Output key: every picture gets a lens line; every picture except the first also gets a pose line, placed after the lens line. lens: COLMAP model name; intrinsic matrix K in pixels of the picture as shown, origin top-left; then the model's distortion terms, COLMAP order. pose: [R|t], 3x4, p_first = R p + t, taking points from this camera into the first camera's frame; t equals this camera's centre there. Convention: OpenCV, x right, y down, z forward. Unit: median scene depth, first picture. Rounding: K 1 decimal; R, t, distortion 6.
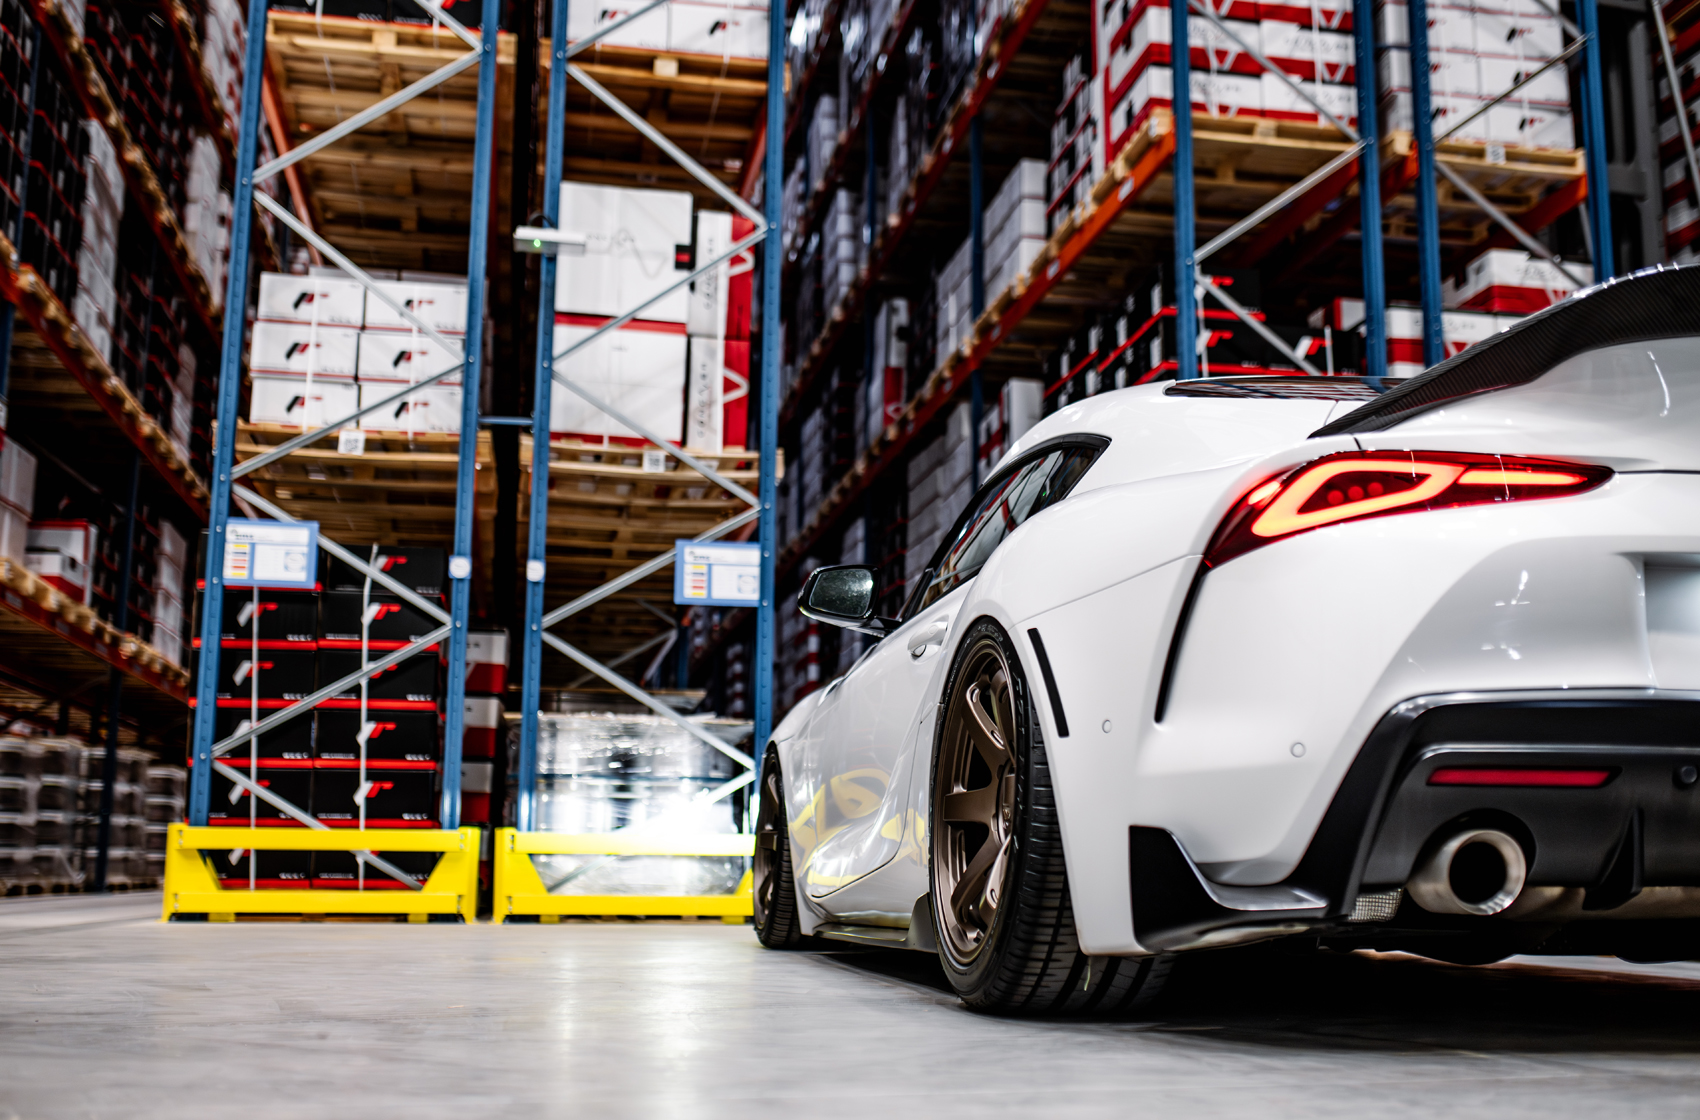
lens RADIAL K [[1757.0, 0, 903.3], [0, 1757.0, 592.0], [0, 0, 1]] dist [-0.047405, 0.020634]
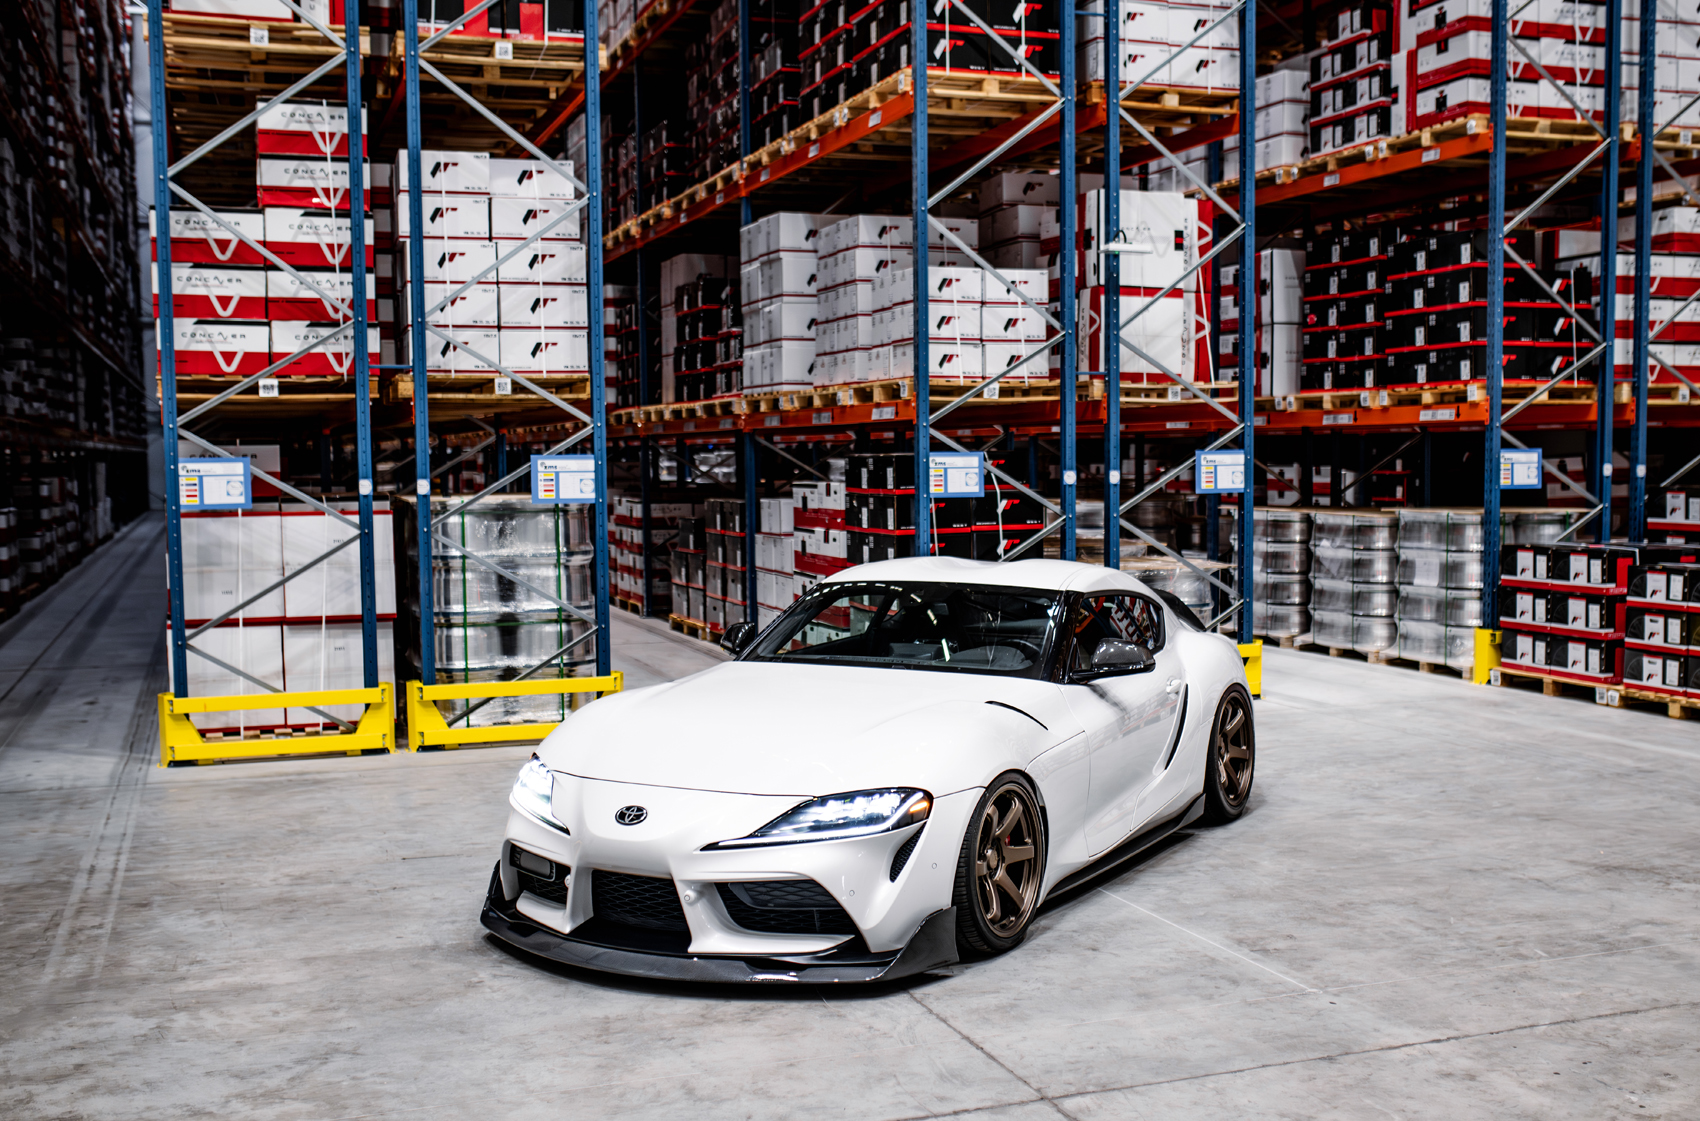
lens RADIAL K [[1822.2, 0, 912.9], [0, 1822.2, 608.2], [0, 0, 1]] dist [-0.066782, 0.100919]
pose [[0.989097, -0.026201, 0.144918, -0.587527], [-0.010363, 0.969223, 0.245965, -0.274098], [-0.146903, -0.244785, 0.958384, -0.472368]]
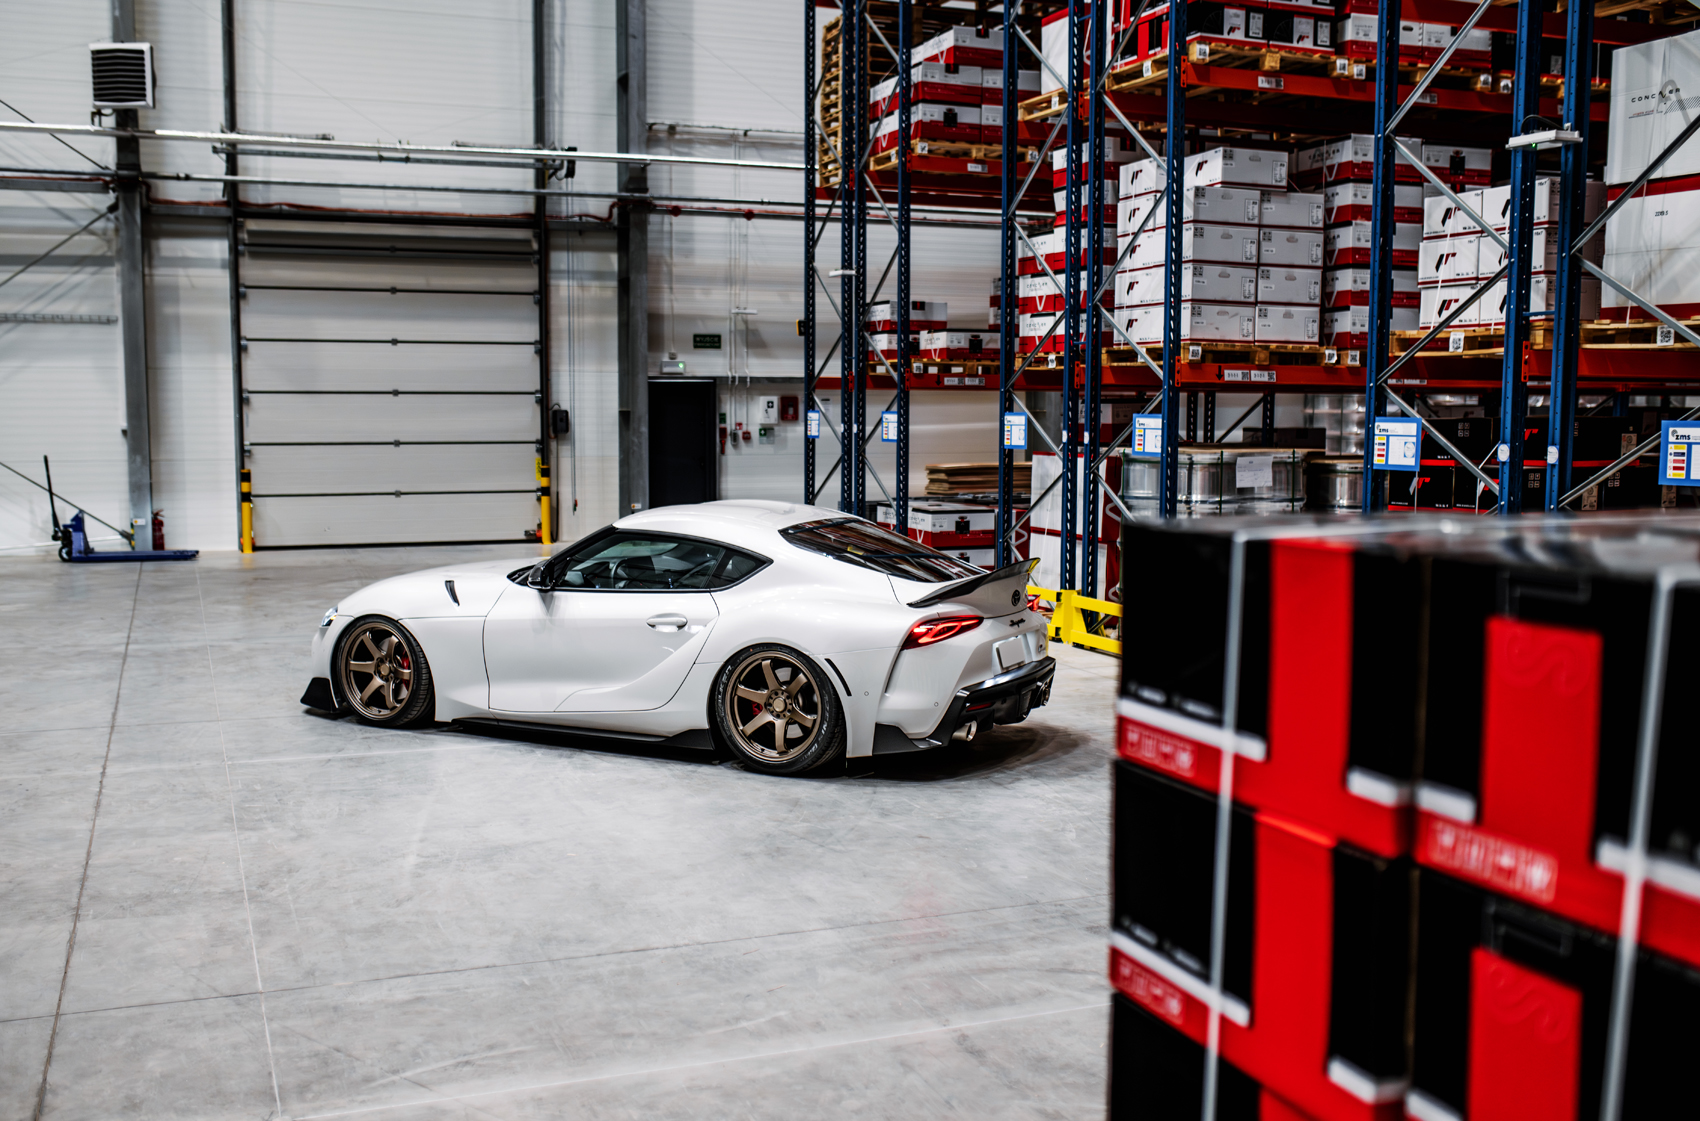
lens RADIAL K [[1681.0, 0, 822.5], [0, 1681.0, 579.0], [0, 0, 1]] dist [-0.076077, 0.115013]
pose [[0.148233, 0.094794, -0.984399, 0.722962], [0.161134, 0.979779, 0.118613, -0.127530], [0.975737, -0.176202, 0.129961, 0.396538]]
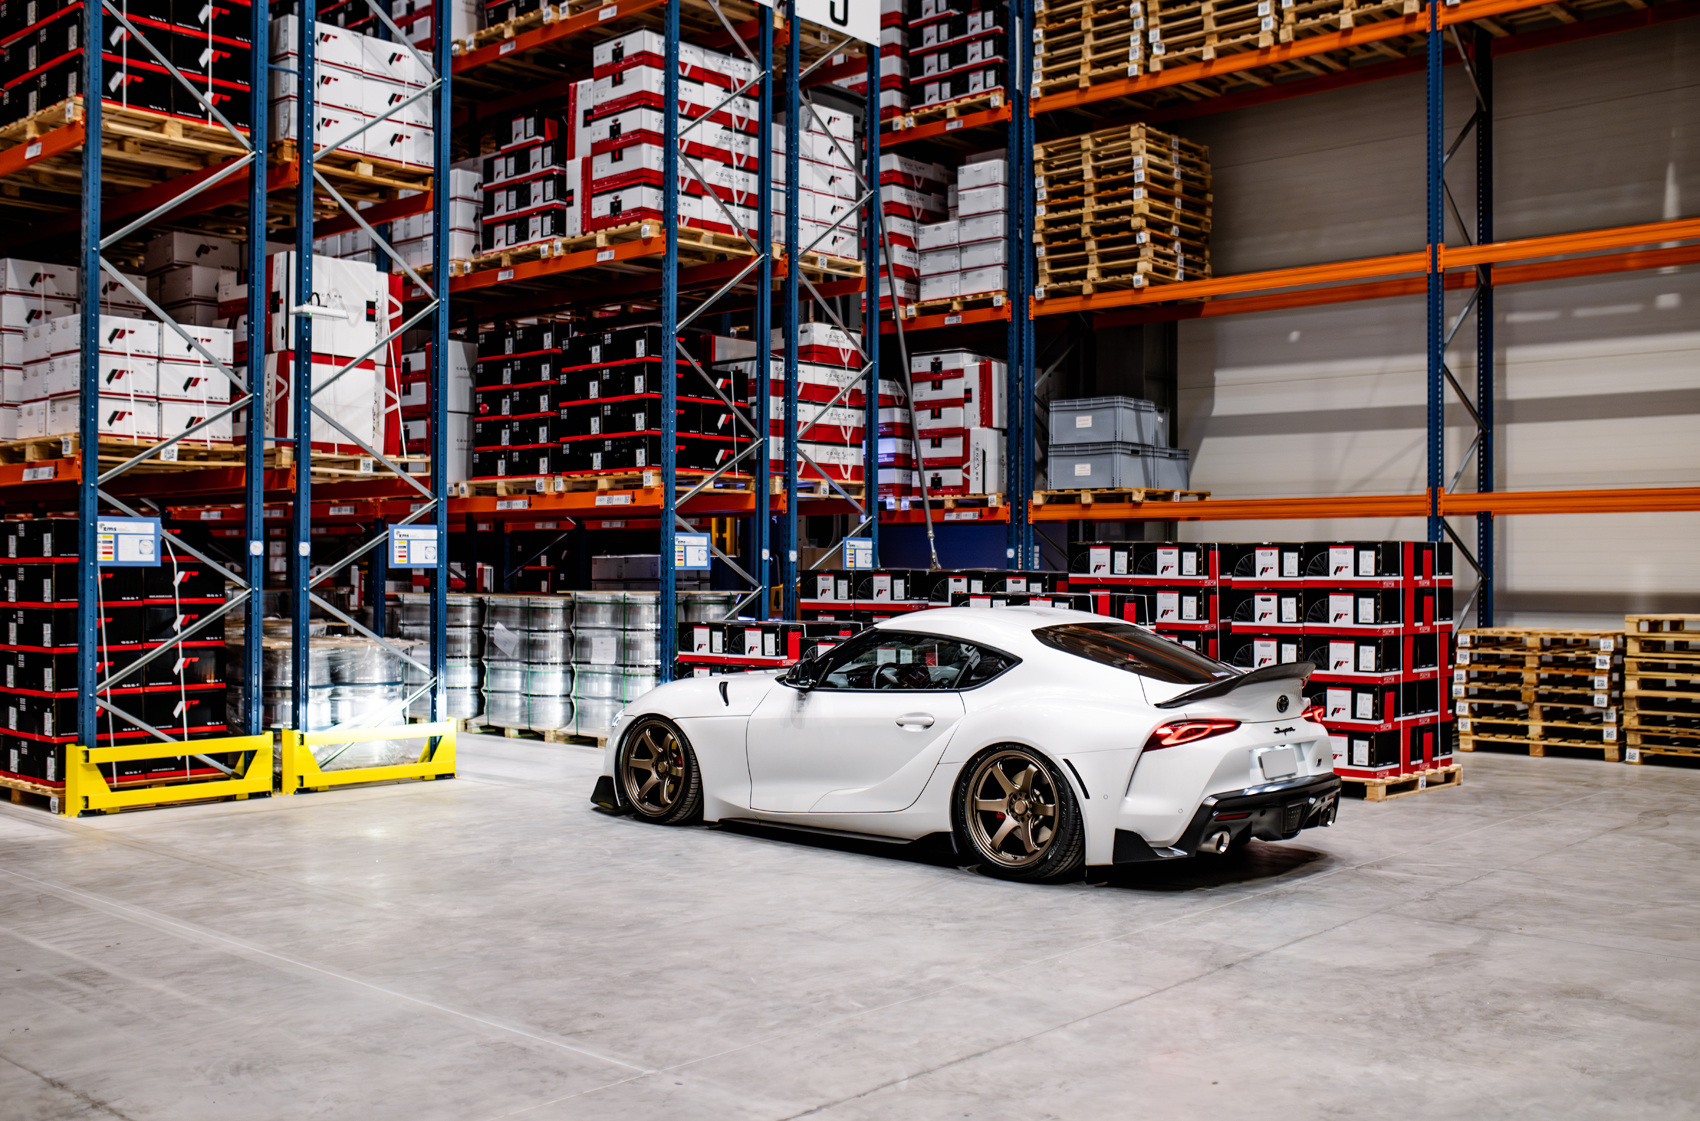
lens RADIAL K [[1671.0, 0, 850.0], [0, 1671.0, 560.5], [0, 0, 1]] dist [-0.067463, 0.107431]
pose [[0.812721, 0.001512, 0.582651, -0.614563], [-0.095182, 0.986908, 0.130206, -0.213337], [-0.574826, -0.161279, 0.802225, -0.326396]]
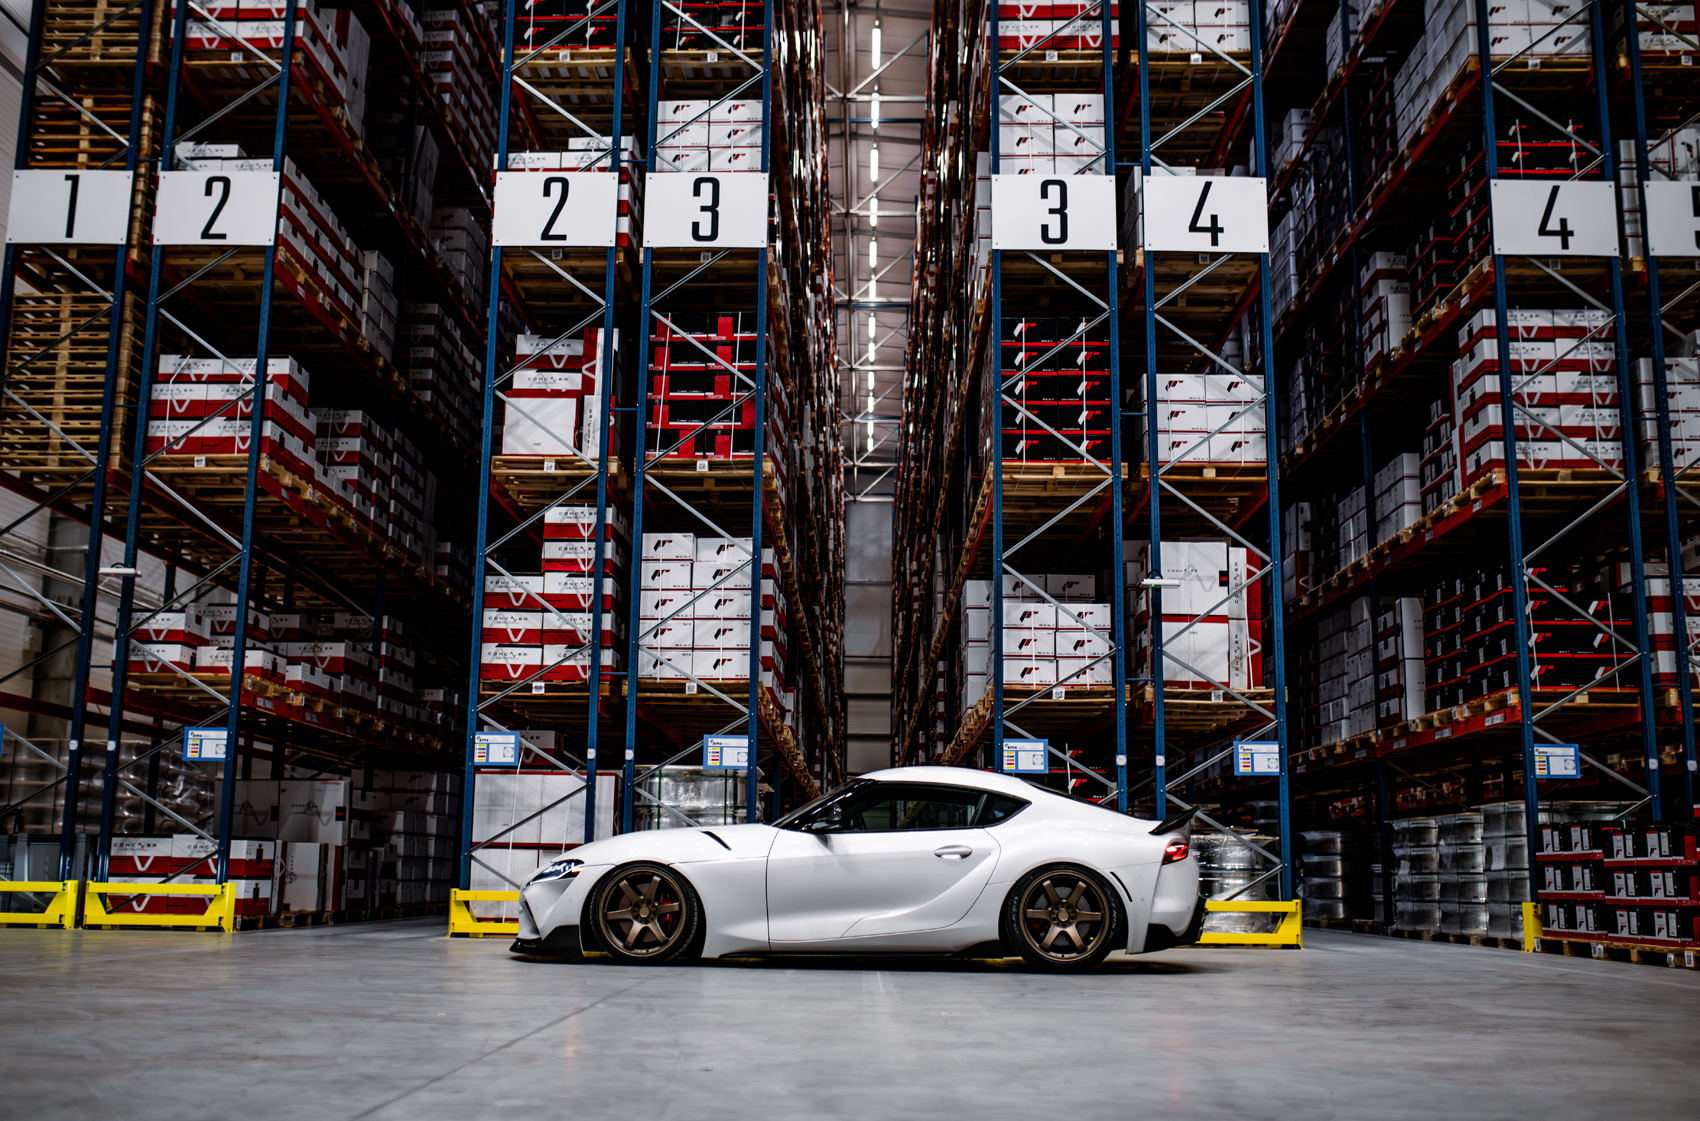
lens RADIAL K [[1681.0, 0, 822.5], [0, 1681.0, 579.0], [0, 0, 1]] dist [-0.076077, 0.115013]
pose [[0.971058, -0.035140, -0.236243, -0.125520], [0.031436, 0.999317, -0.019429, -0.178101], [0.236764, 0.011440, 0.971500, -0.815084]]
